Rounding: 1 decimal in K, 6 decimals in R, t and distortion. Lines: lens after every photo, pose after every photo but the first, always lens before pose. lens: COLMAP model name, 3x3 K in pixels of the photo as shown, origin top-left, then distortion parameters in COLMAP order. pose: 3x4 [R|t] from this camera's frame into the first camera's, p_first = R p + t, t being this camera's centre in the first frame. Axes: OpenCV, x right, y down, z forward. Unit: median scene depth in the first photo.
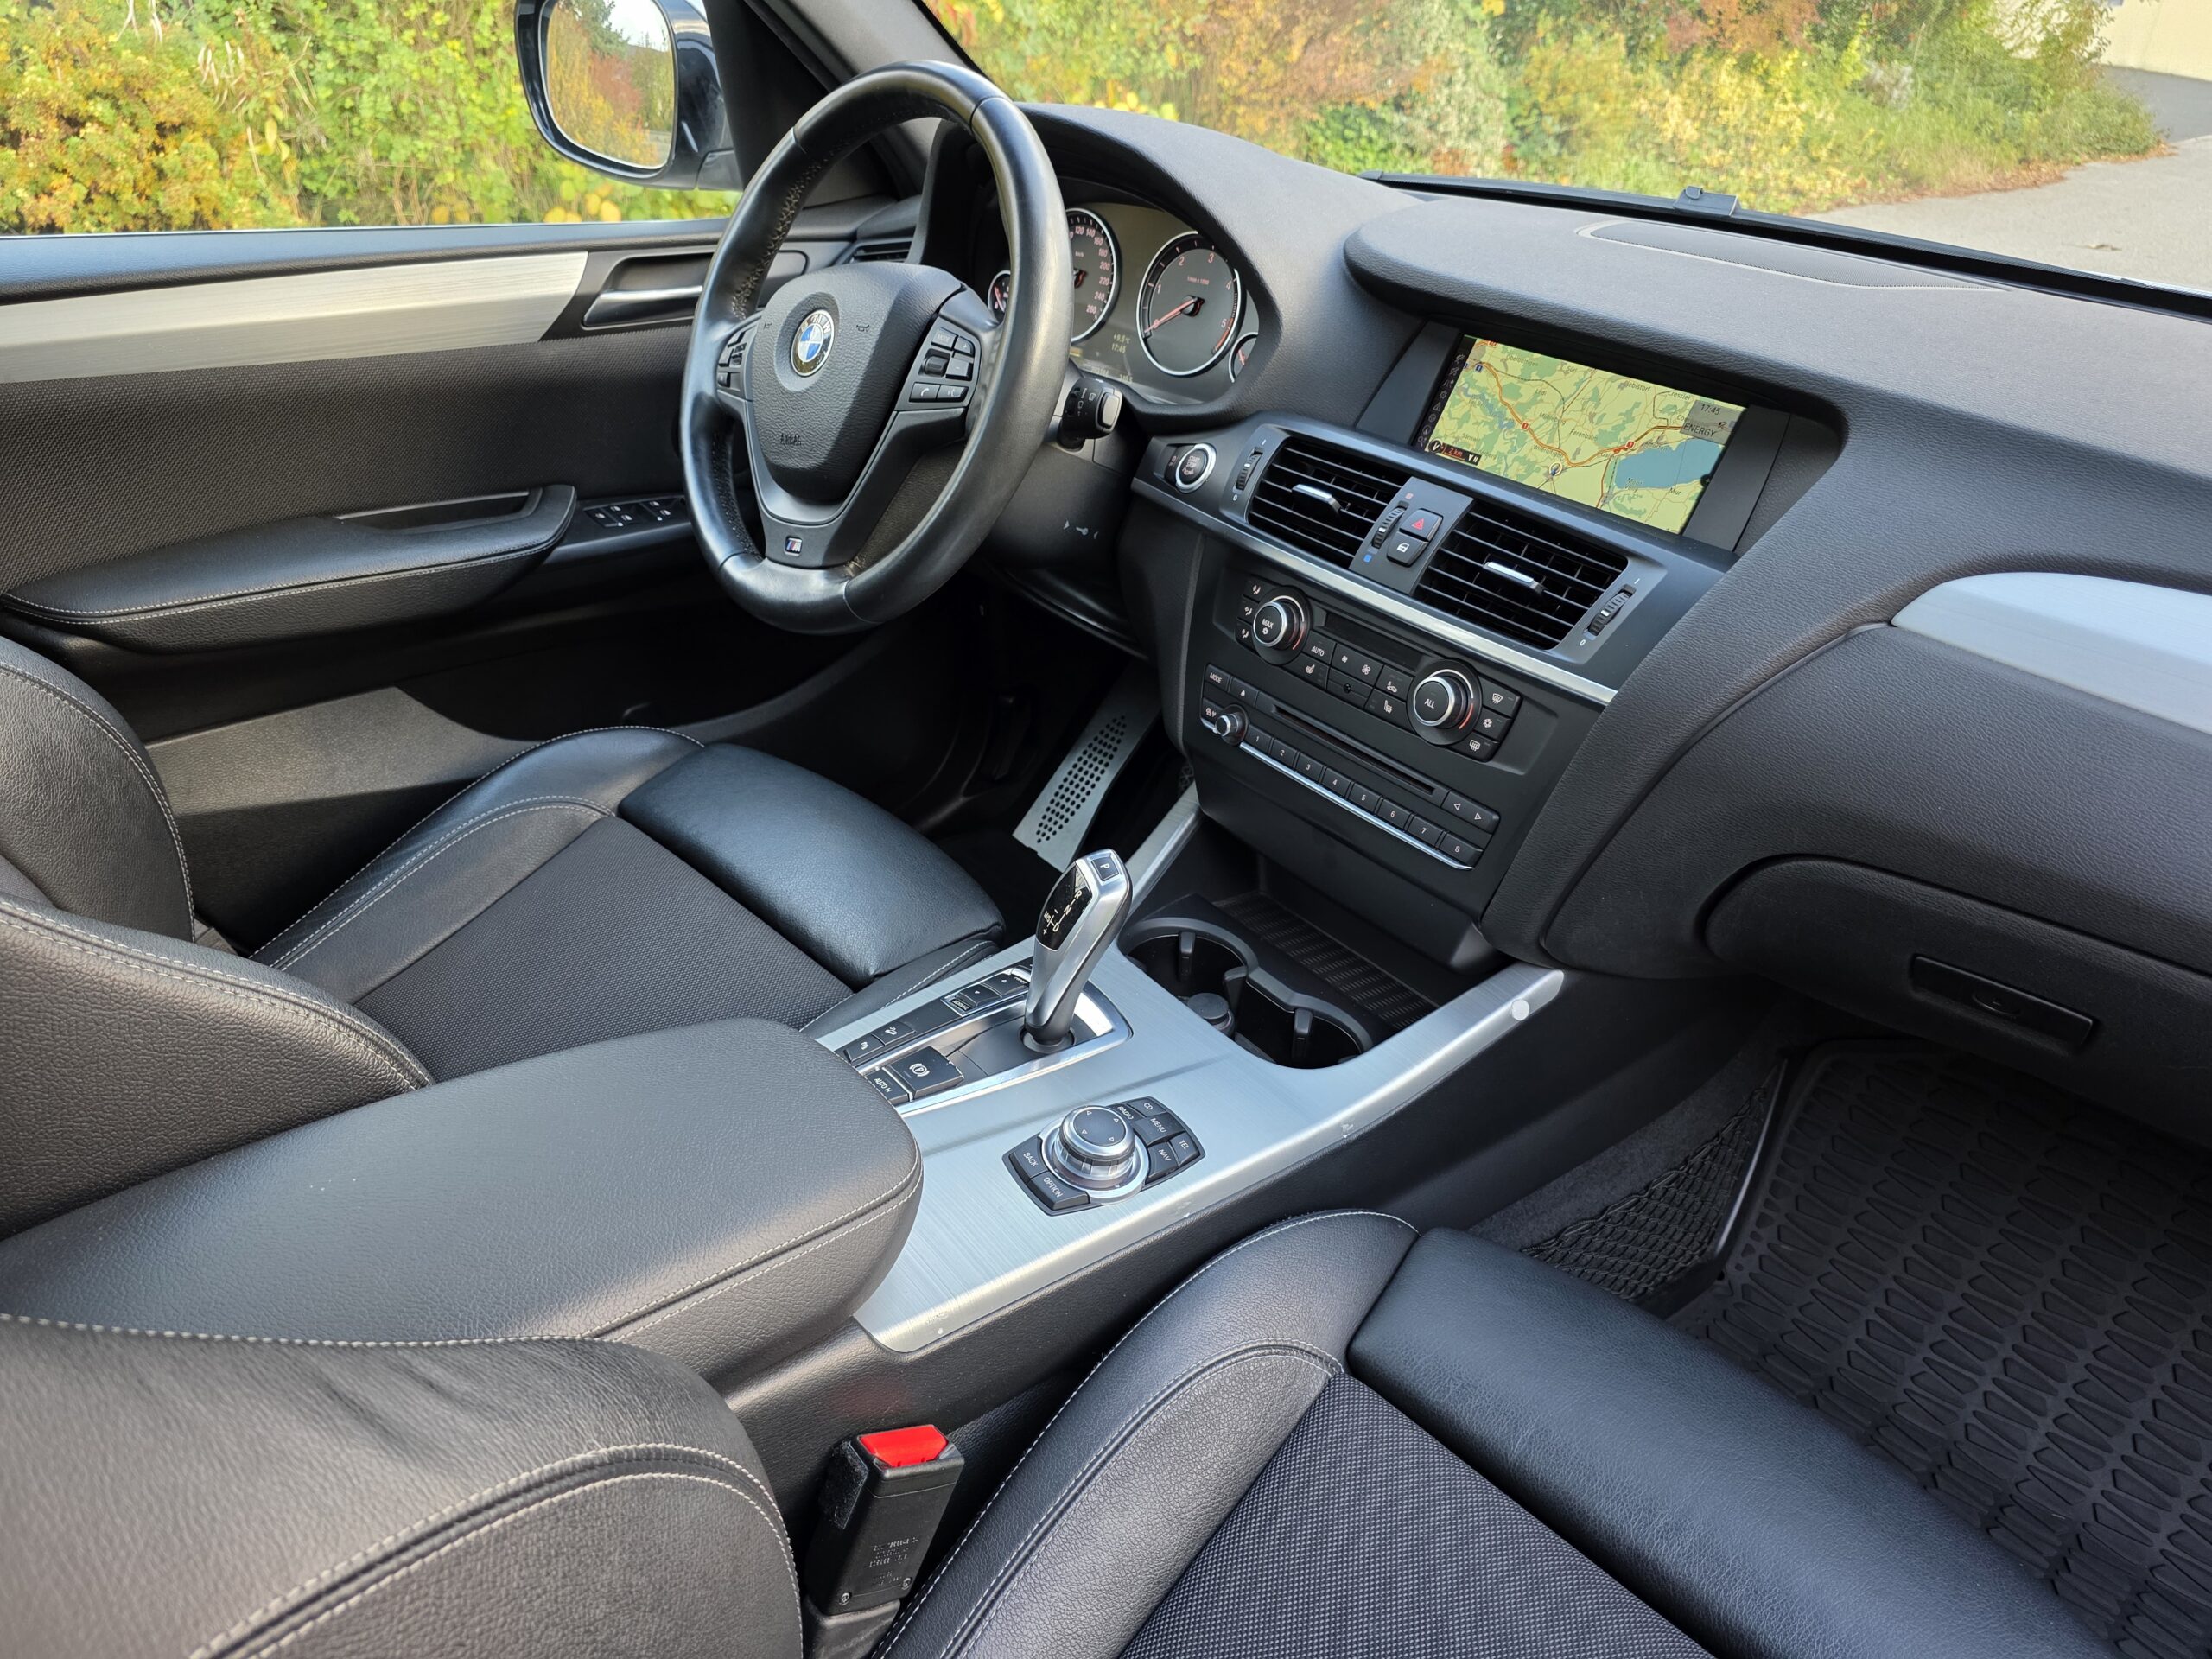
lens RADIAL K [[1488.2, 0, 1106.0], [0, 1488.2, 829.5], [0, 0, 1]] dist [0.042853, -0.043530]
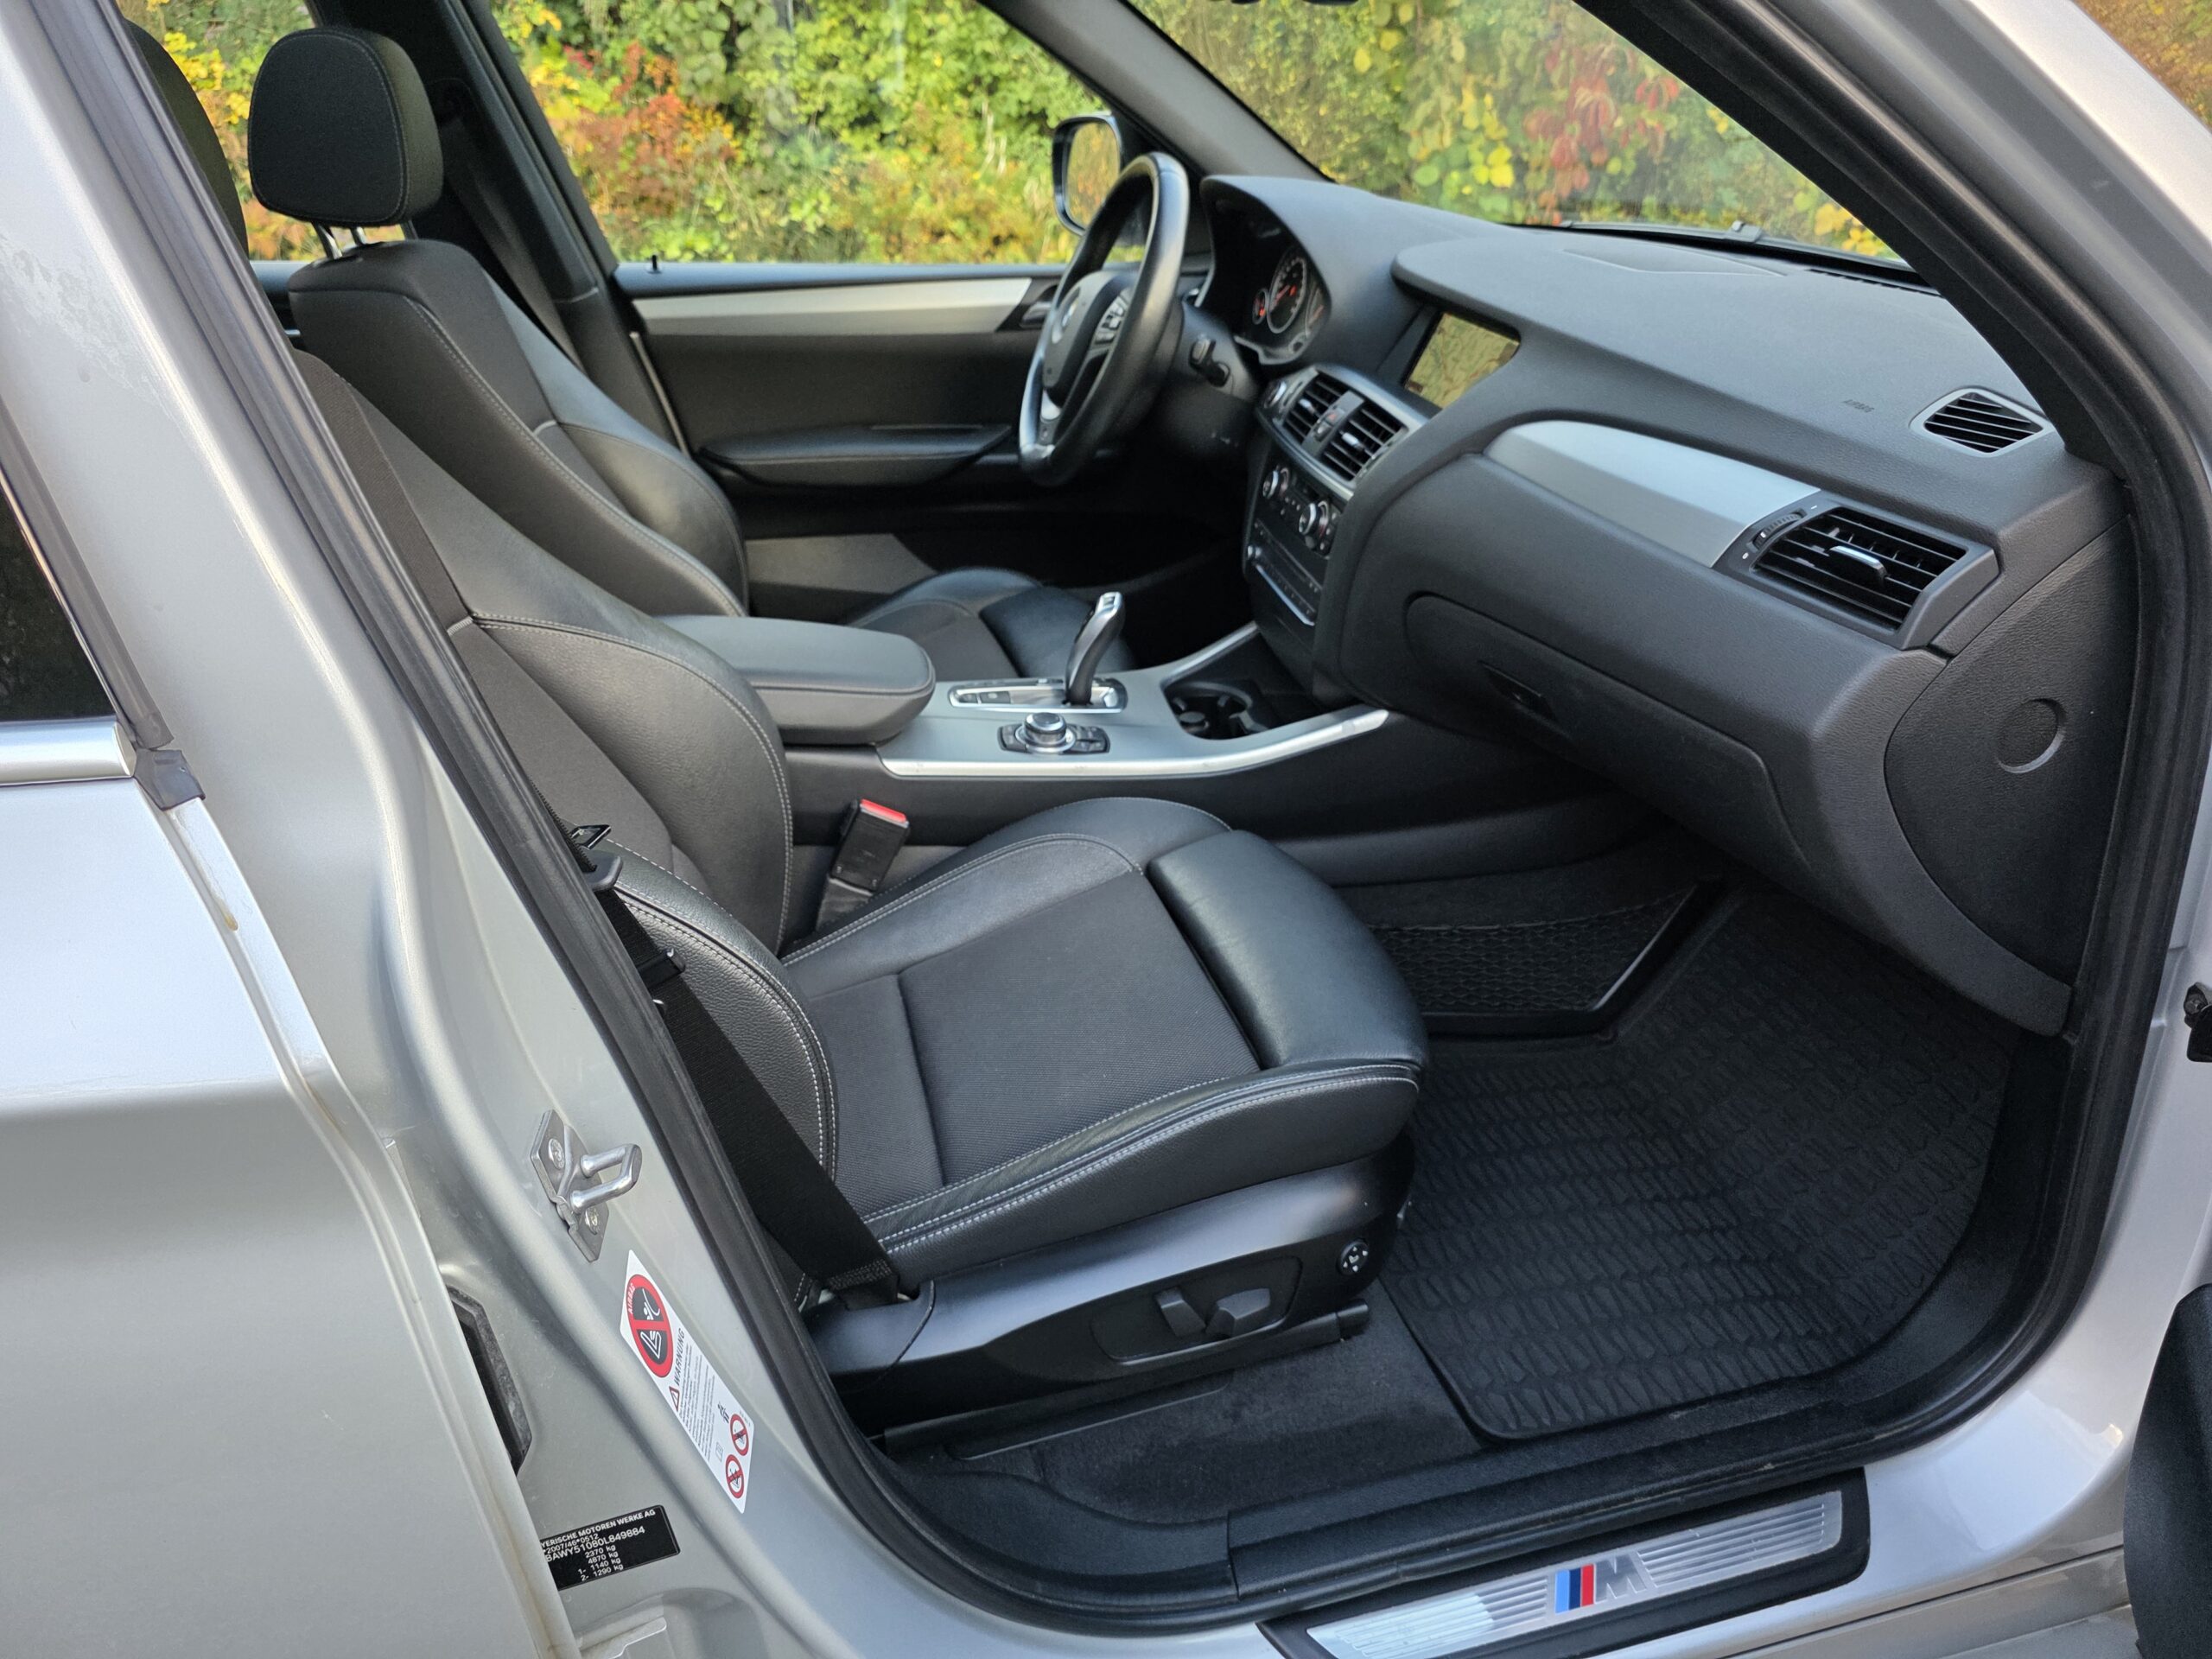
lens RADIAL K [[1488.2, 0, 1106.0], [0, 1488.2, 829.5], [0, 0, 1]] dist [0.042853, -0.043530]
pose [[0.872426, 0.162297, -0.461012, 0.722274], [-0.192759, 0.981054, -0.019405, 0.278932], [0.449128, 0.105794, 0.887182, -0.444316]]
